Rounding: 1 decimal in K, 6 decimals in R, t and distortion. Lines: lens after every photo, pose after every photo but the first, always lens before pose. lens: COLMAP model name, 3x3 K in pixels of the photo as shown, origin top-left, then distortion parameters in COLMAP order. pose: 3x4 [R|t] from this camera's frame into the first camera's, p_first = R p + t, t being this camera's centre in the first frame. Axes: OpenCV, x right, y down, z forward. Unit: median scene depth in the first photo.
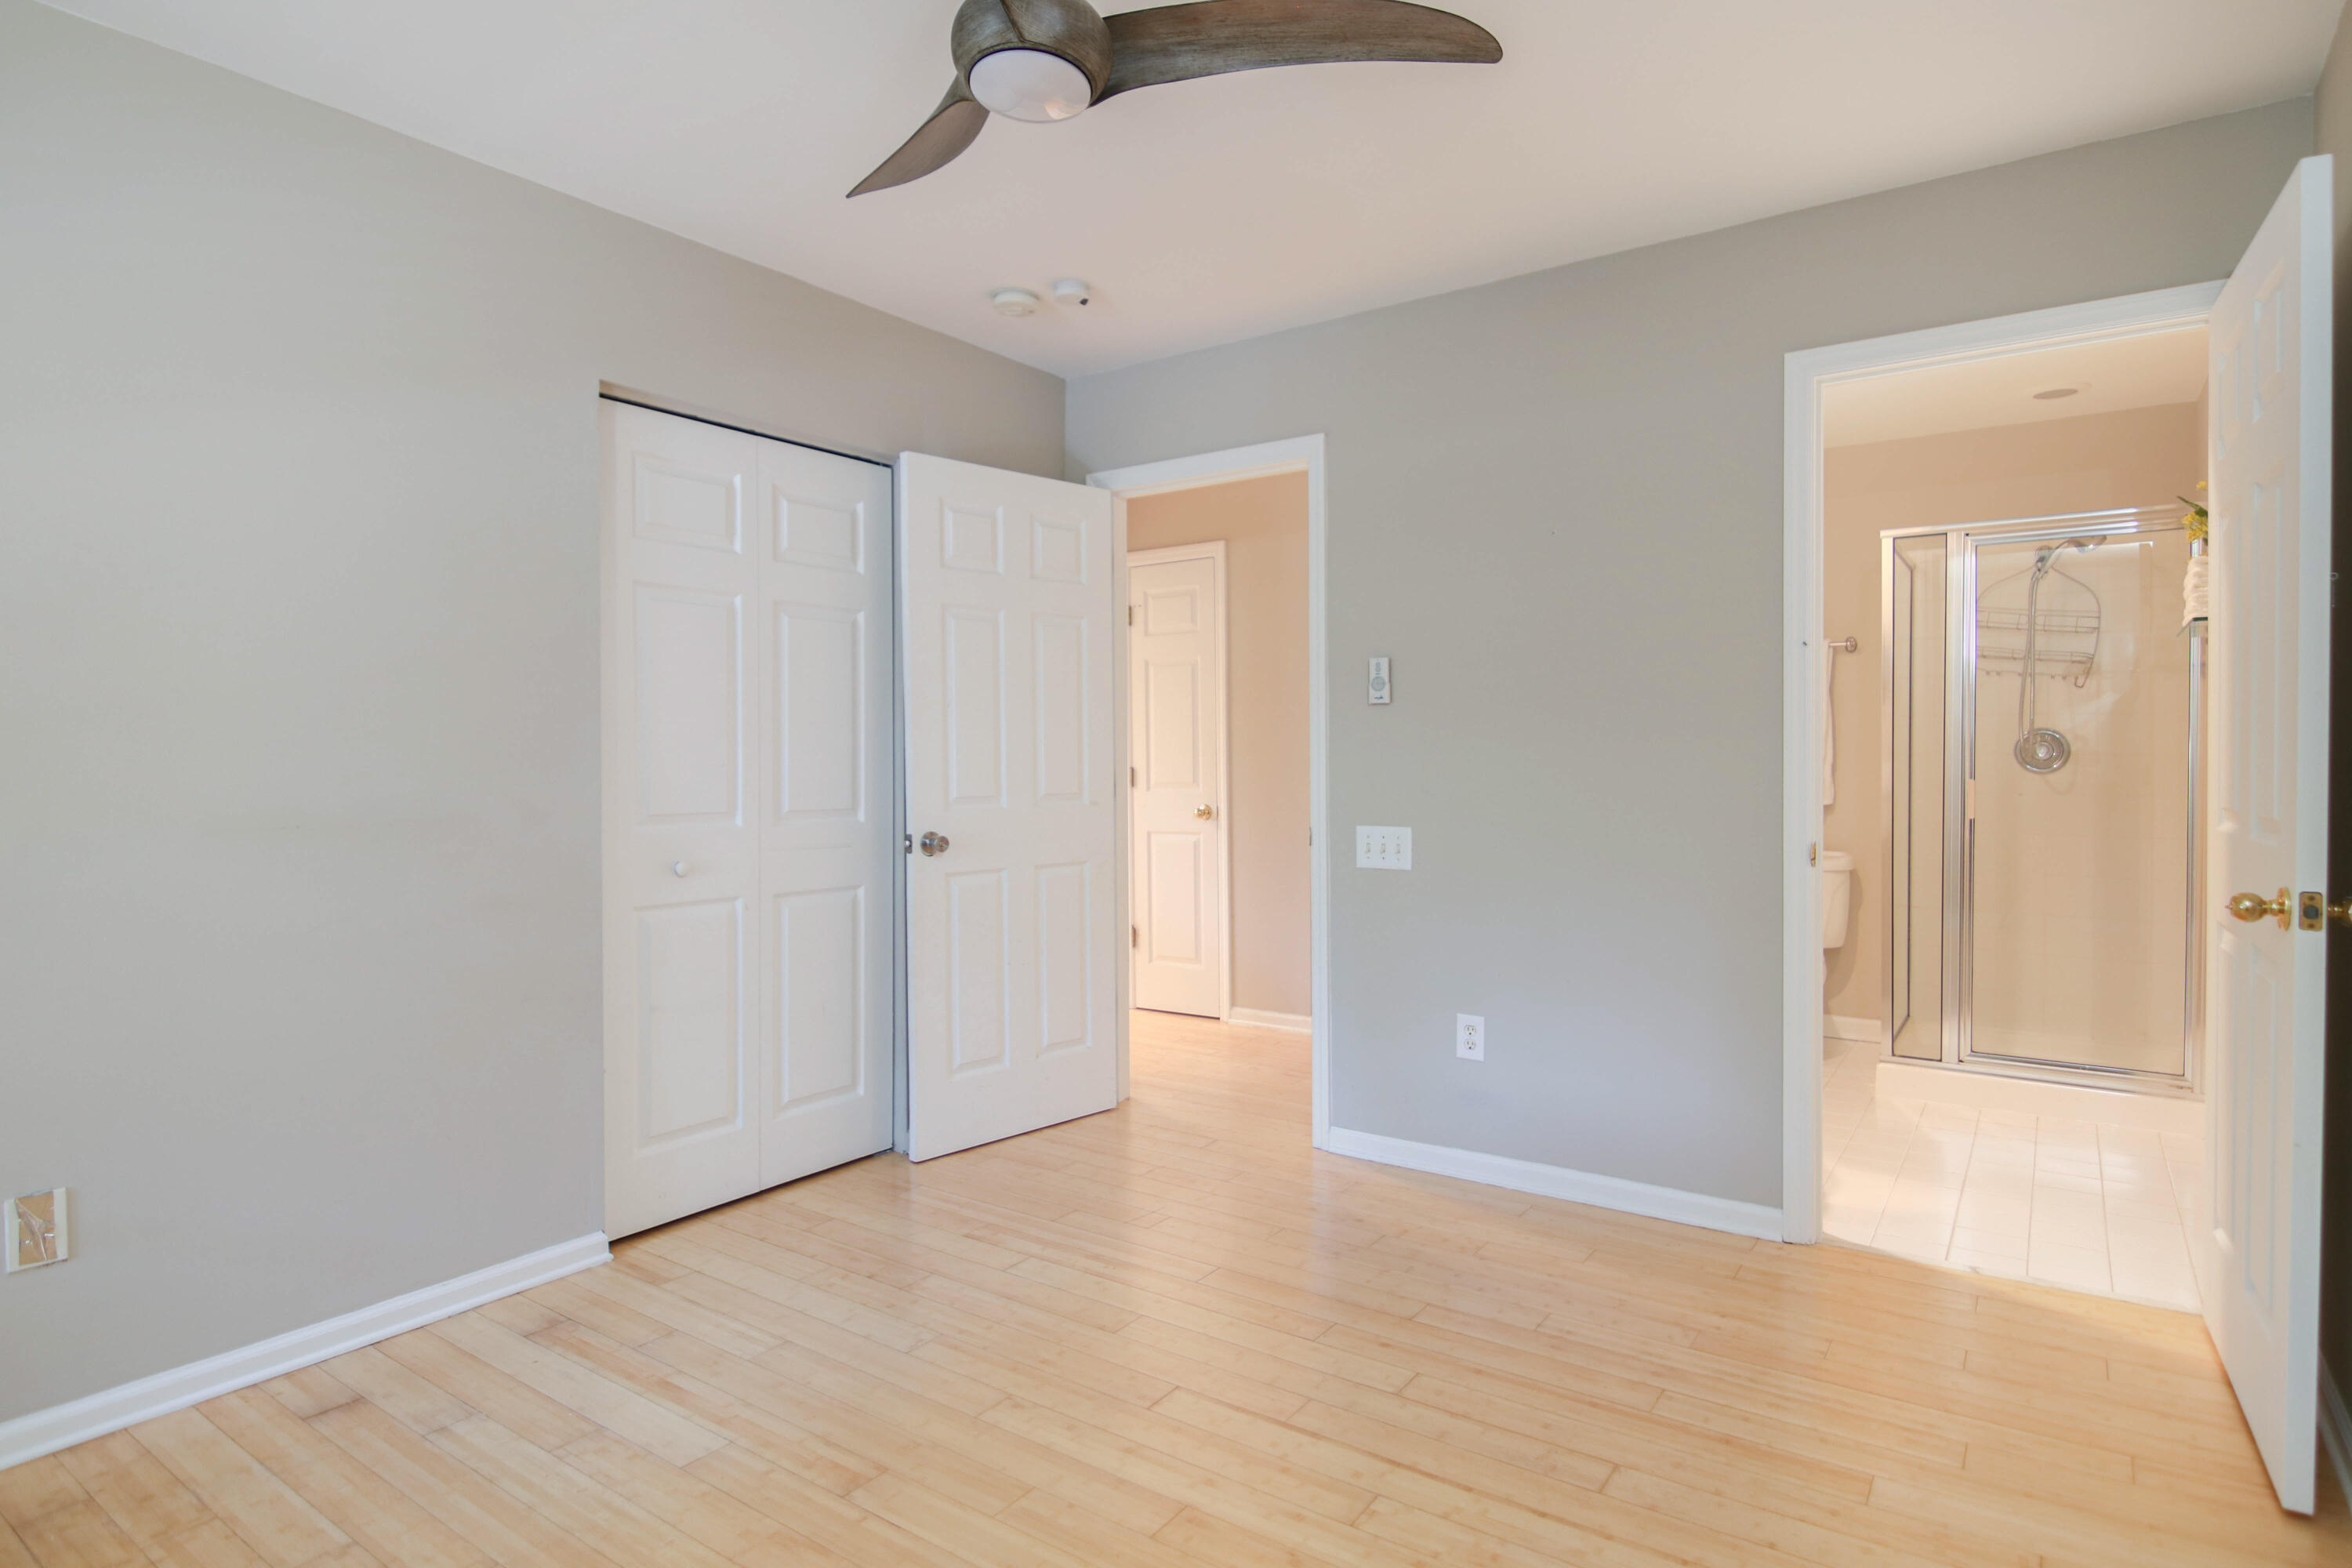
lens RADIAL K [[1263.1, 0, 1176.0], [0, 1263.1, 784.0], [0, 0, 1]] dist [-0.003410, -0.013233]
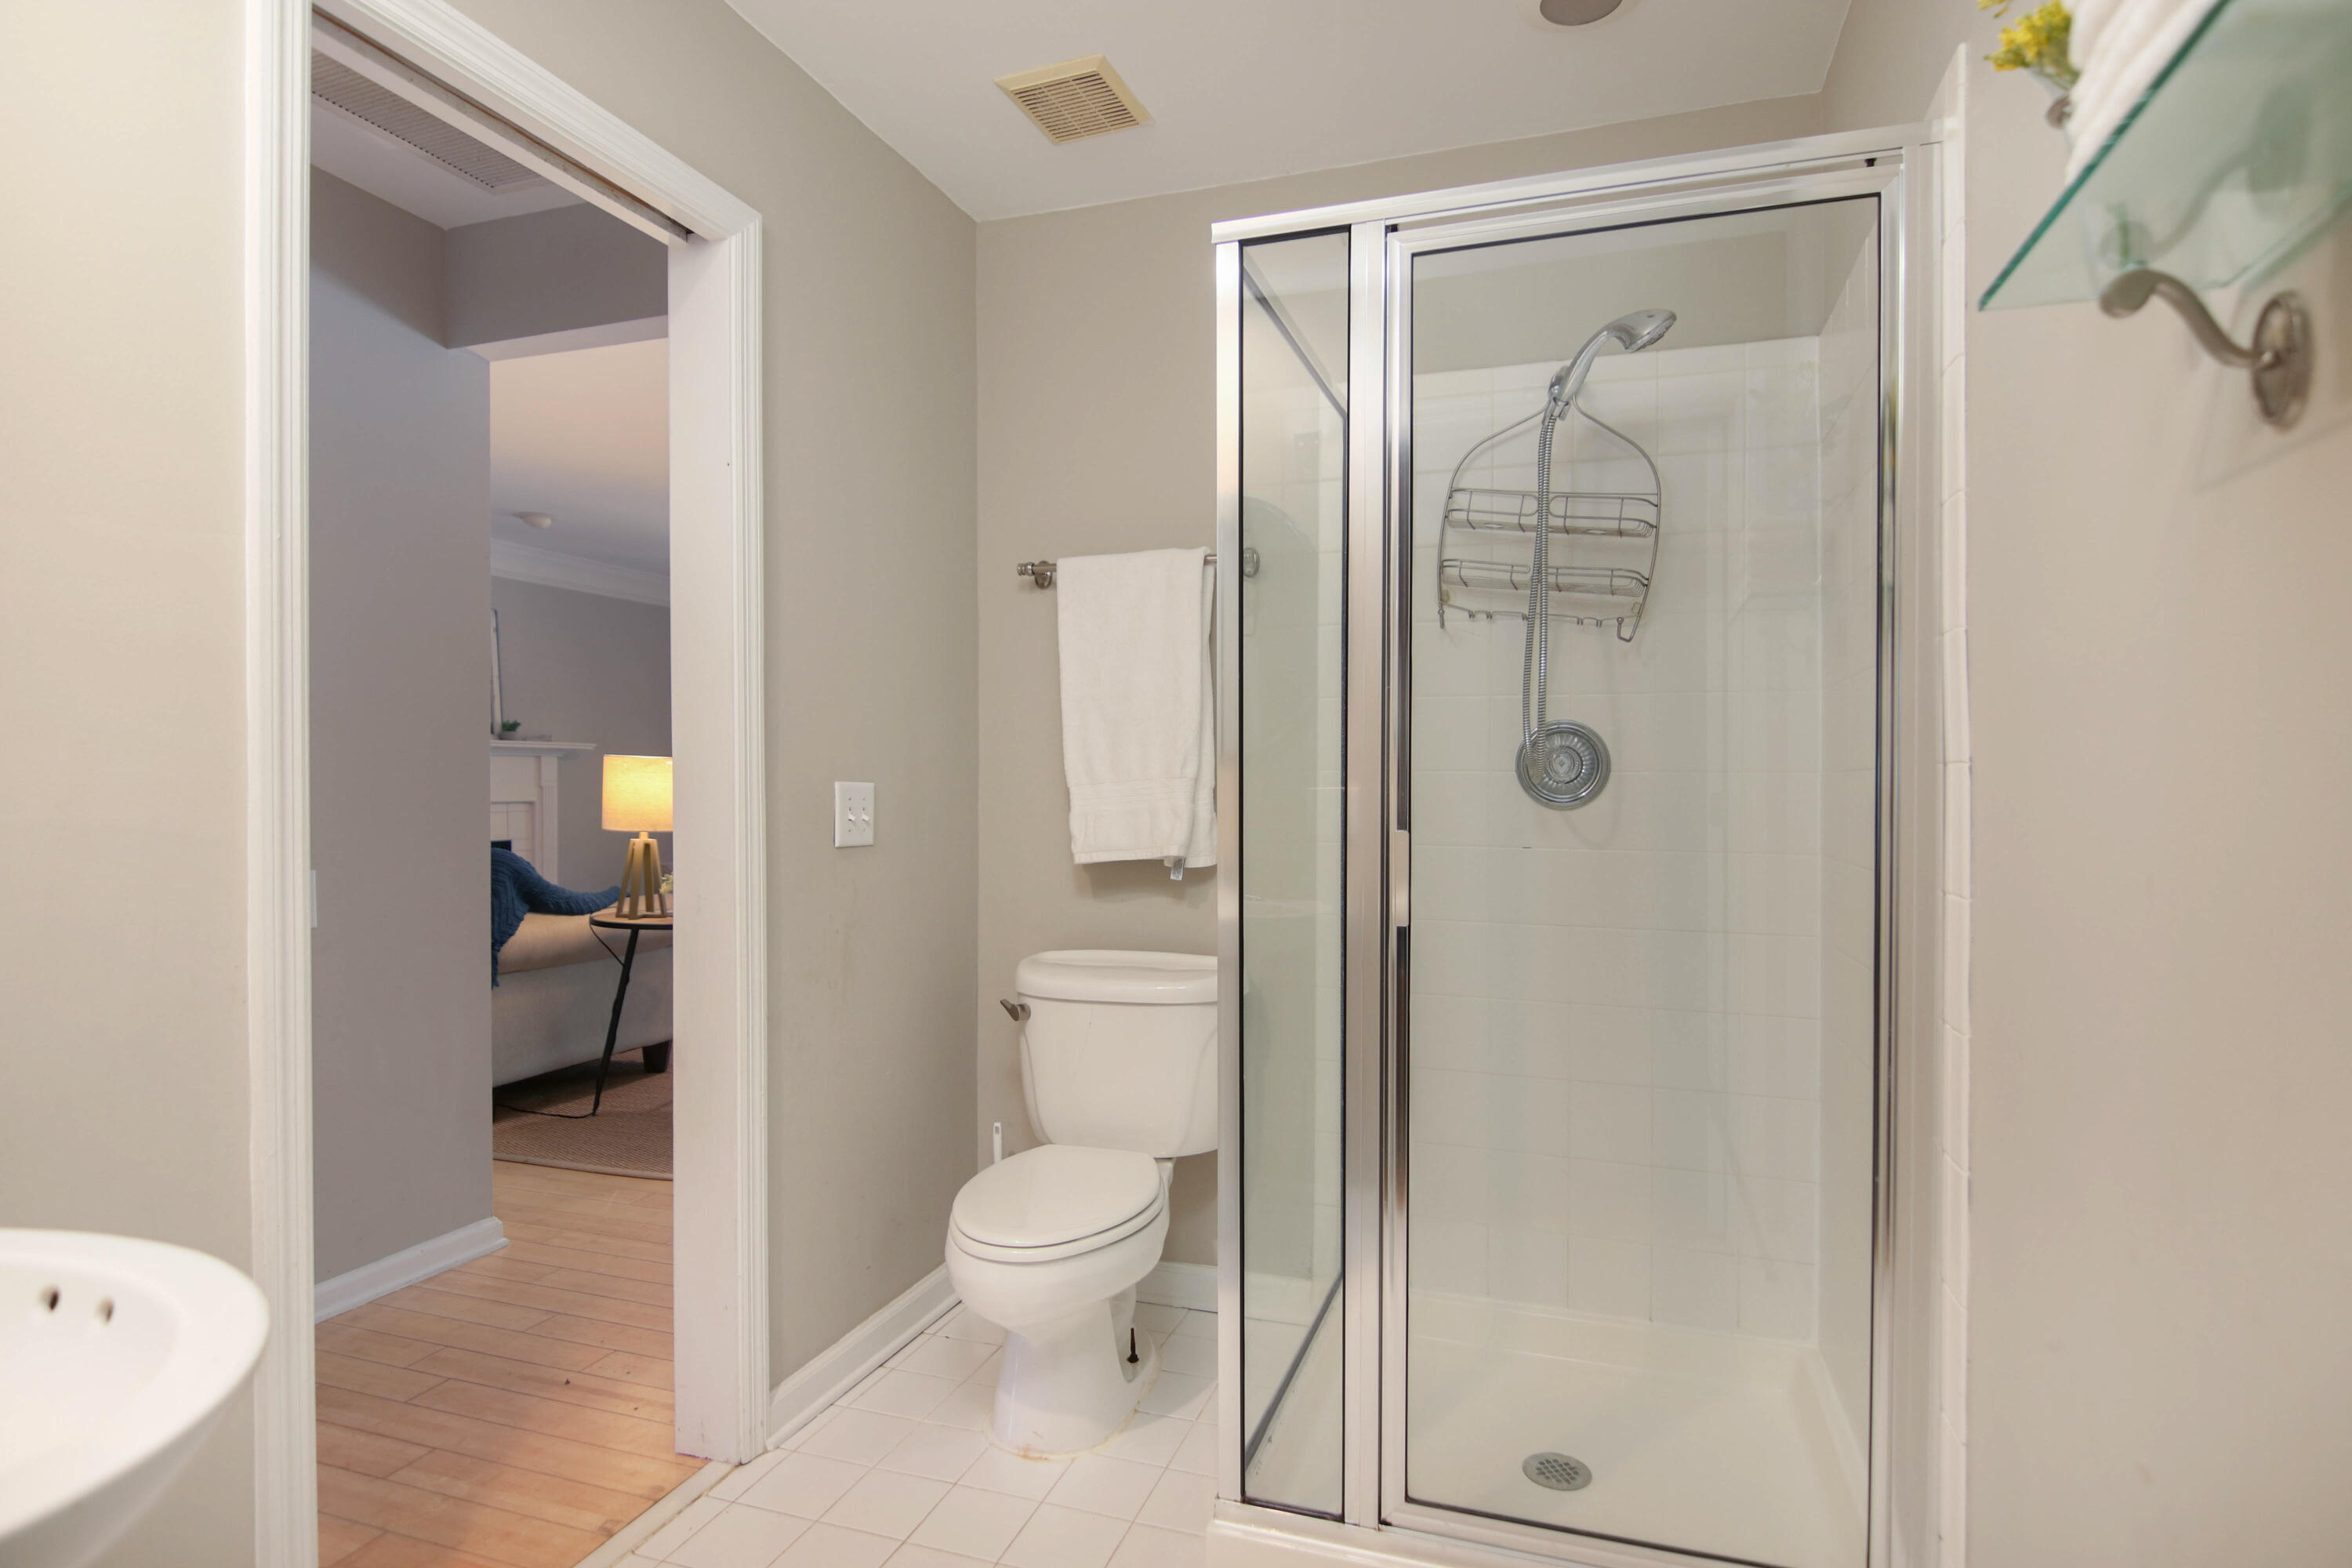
lens RADIAL K [[1263.1, 0, 1176.0], [0, 1263.1, 784.0], [0, 0, 1]] dist [-0.003410, -0.013233]
pose [[0.956075, 0.003660, 0.293100, 0.386593], [-0.000258, 0.999932, -0.011645, -0.012242], [-0.293123, 0.011058, 0.956011, 0.552307]]
